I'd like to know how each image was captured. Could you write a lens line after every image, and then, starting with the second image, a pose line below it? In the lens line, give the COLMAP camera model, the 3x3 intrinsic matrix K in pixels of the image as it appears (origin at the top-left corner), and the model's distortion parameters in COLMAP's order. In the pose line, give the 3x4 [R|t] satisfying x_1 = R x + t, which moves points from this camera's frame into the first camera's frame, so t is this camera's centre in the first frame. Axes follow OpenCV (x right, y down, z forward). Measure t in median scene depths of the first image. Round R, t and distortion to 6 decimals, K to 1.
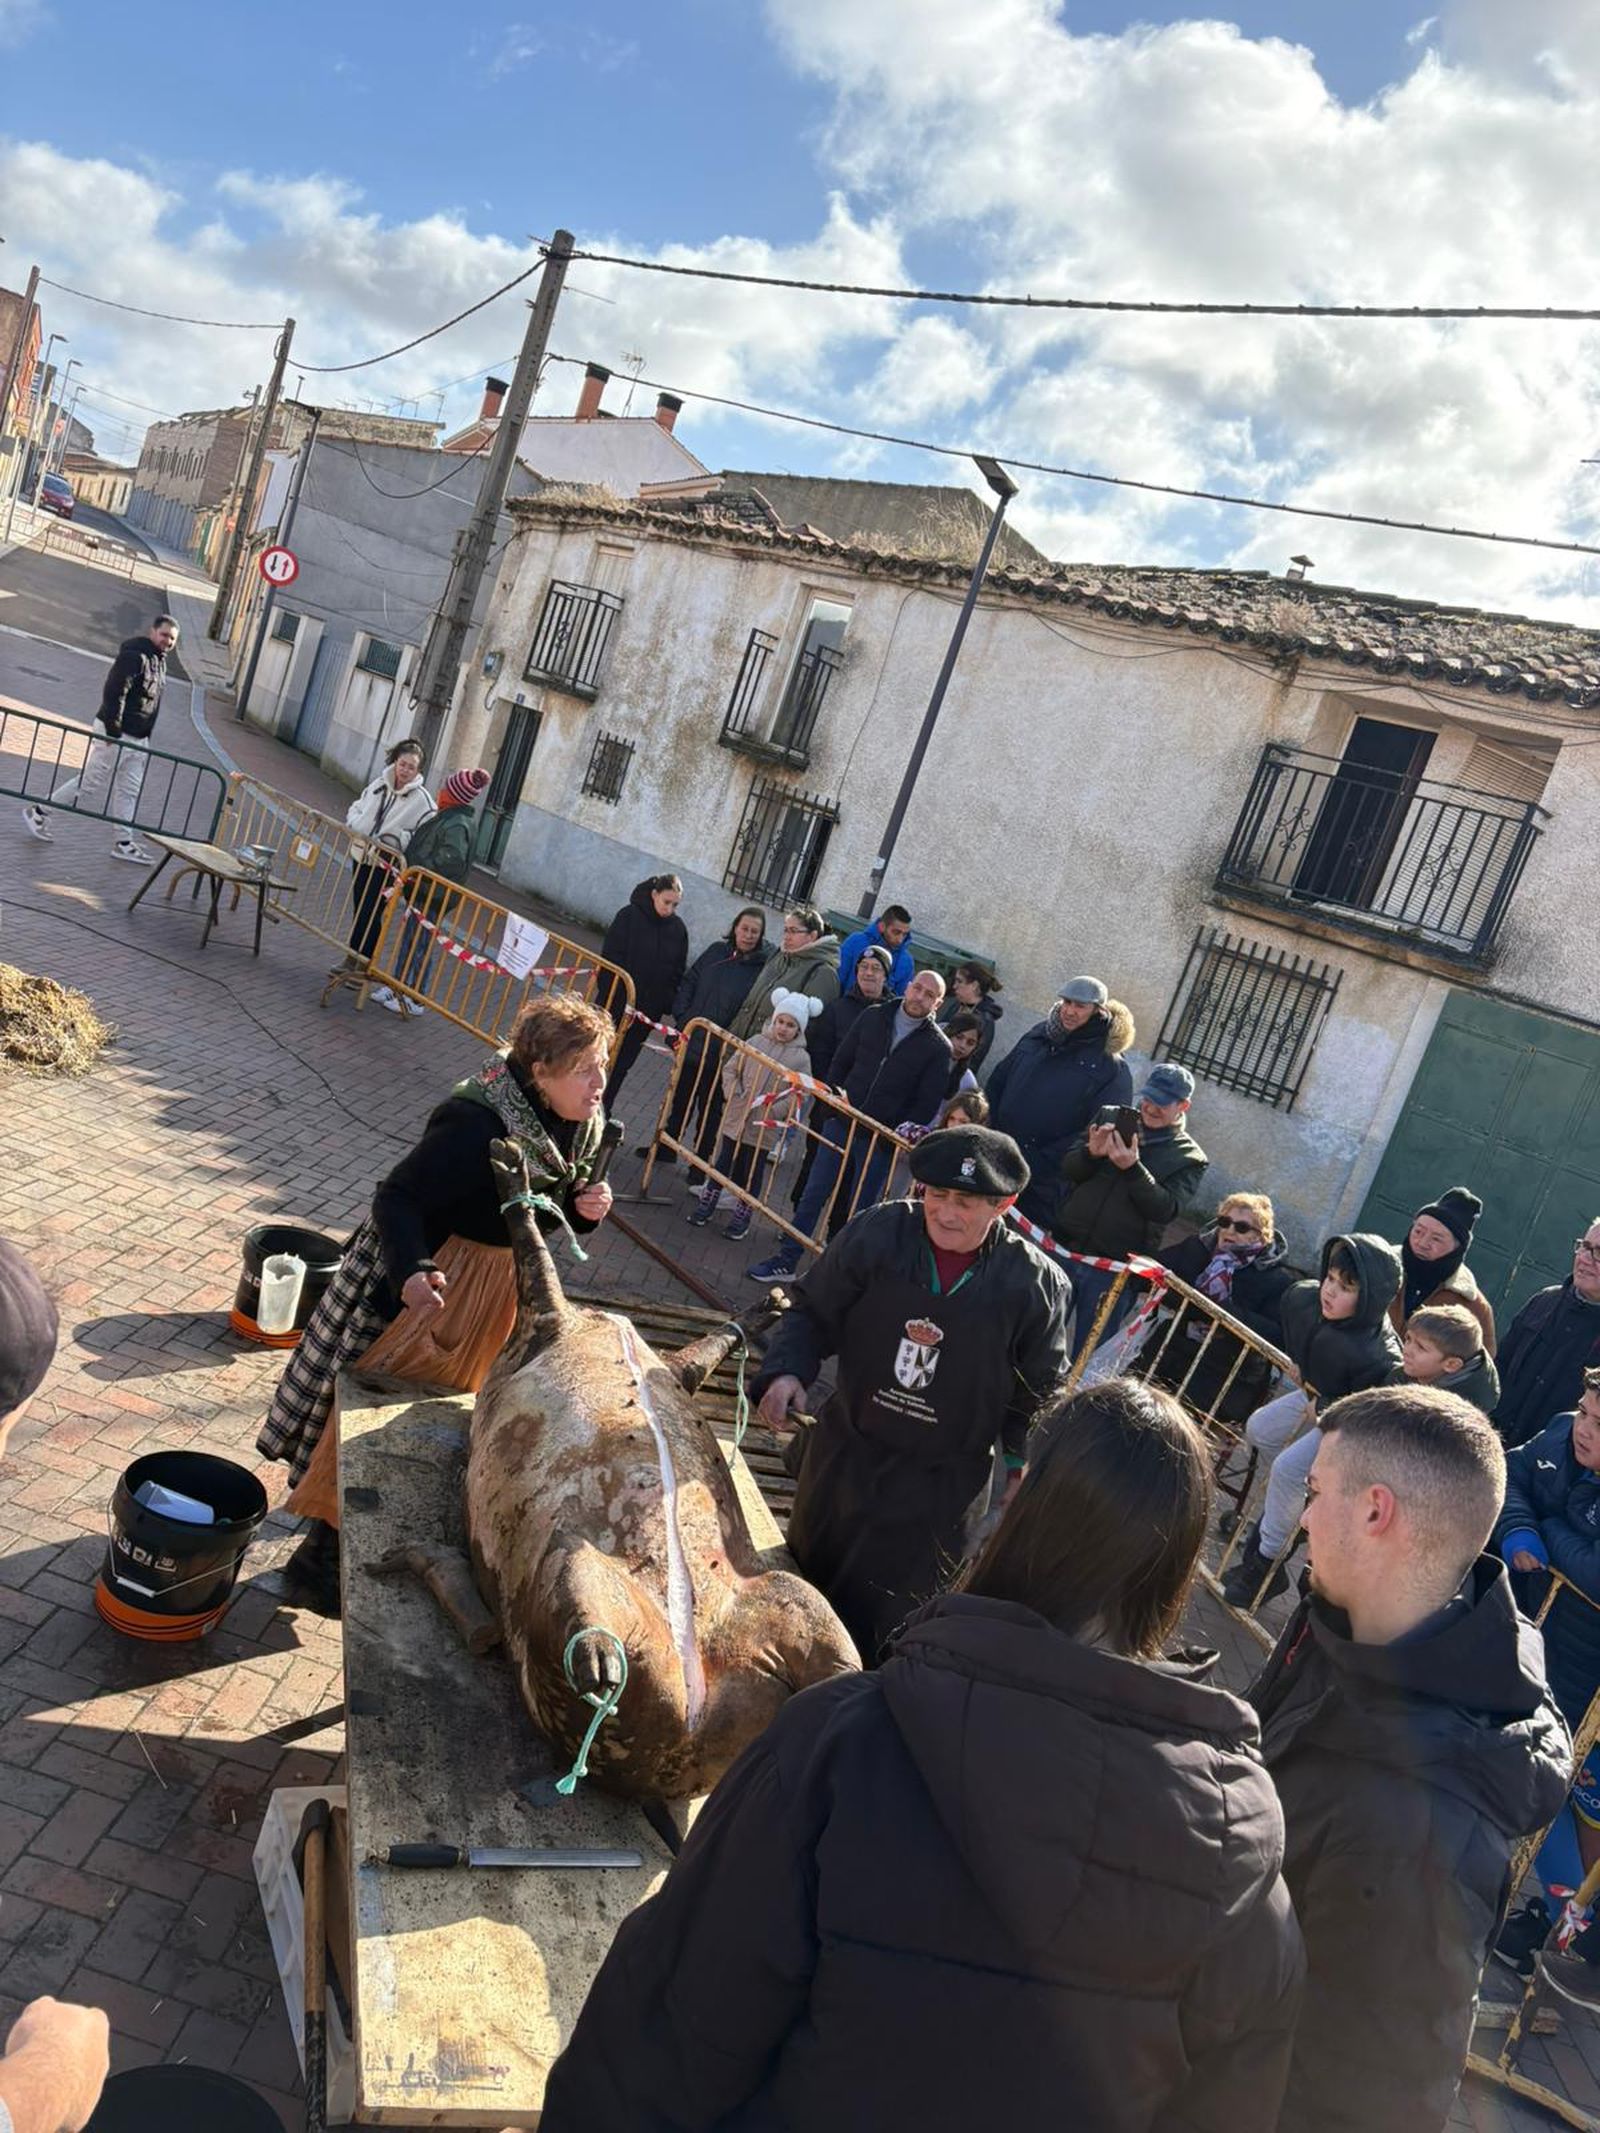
lens RADIAL K [[1595.4, 0, 800.0], [0, 1595.4, 1066.5], [0, 0, 1]] dist [0.029509, -0.003220]
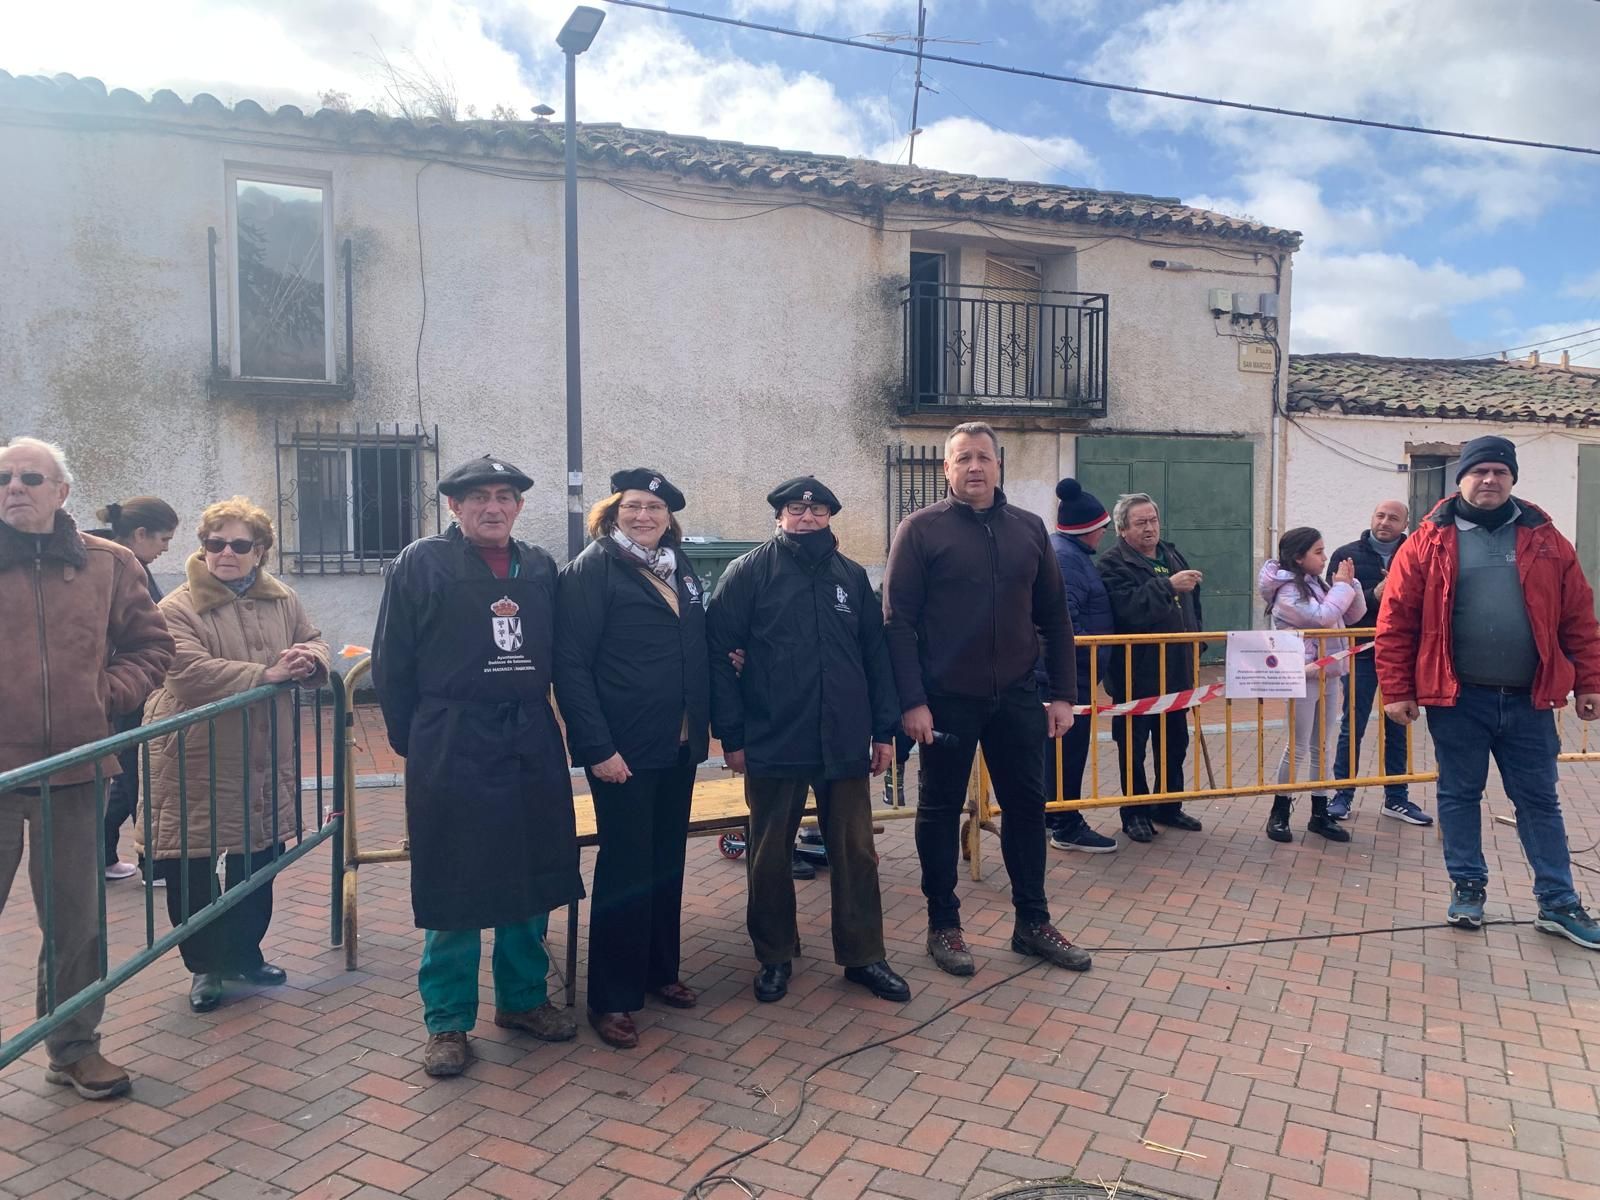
lens RADIAL K [[1183.0, 0, 829.1], [0, 1183.0, 597.4], [0, 0, 1]] dist [0.080945, -0.086574]
pose [[0.410097, -0.367563, 0.834696, -0.507557], [0.285561, 0.920926, 0.265235, -0.219741], [-0.866184, 0.129585, 0.482631, 0.612345]]
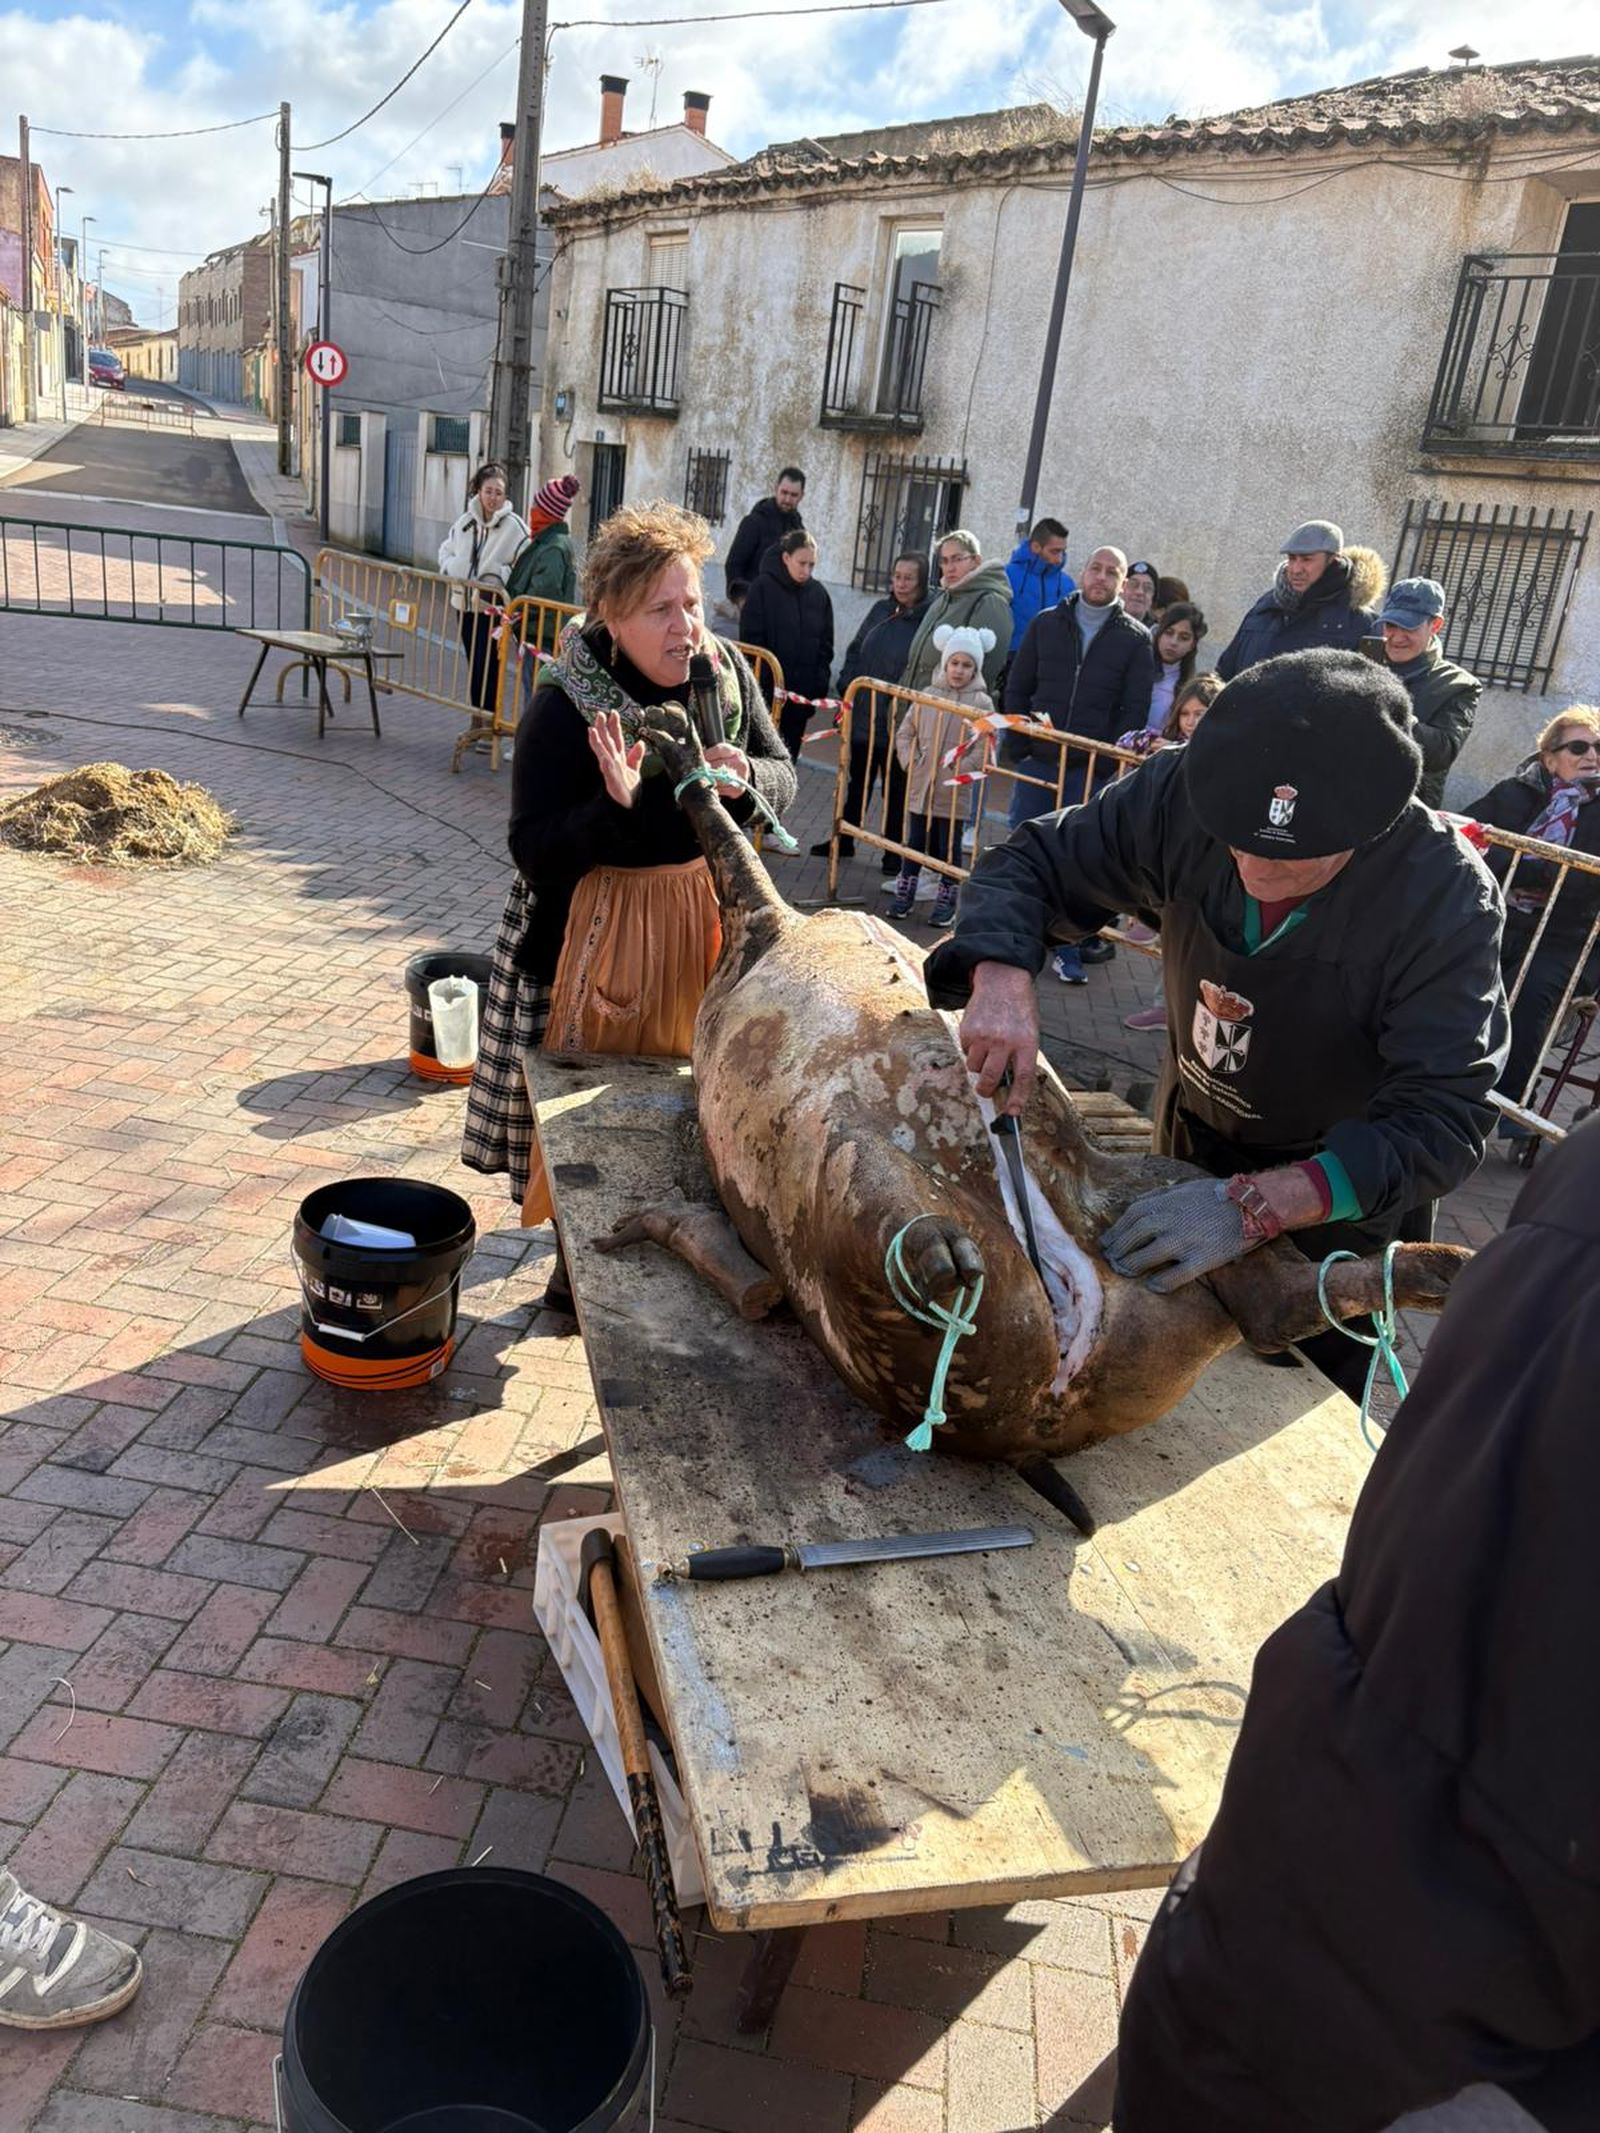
lens RADIAL K [[1595.4, 0, 800.0], [0, 1595.4, 1066.5], [0, 0, 1]] dist [0.029509, -0.003220]
pose [[0.978885, -0.166542, -0.118526, -0.017916], [0.181171, 0.975381, 0.125737, 0.039384], [0.094667, -0.144555, 0.984958, 0.068652]]
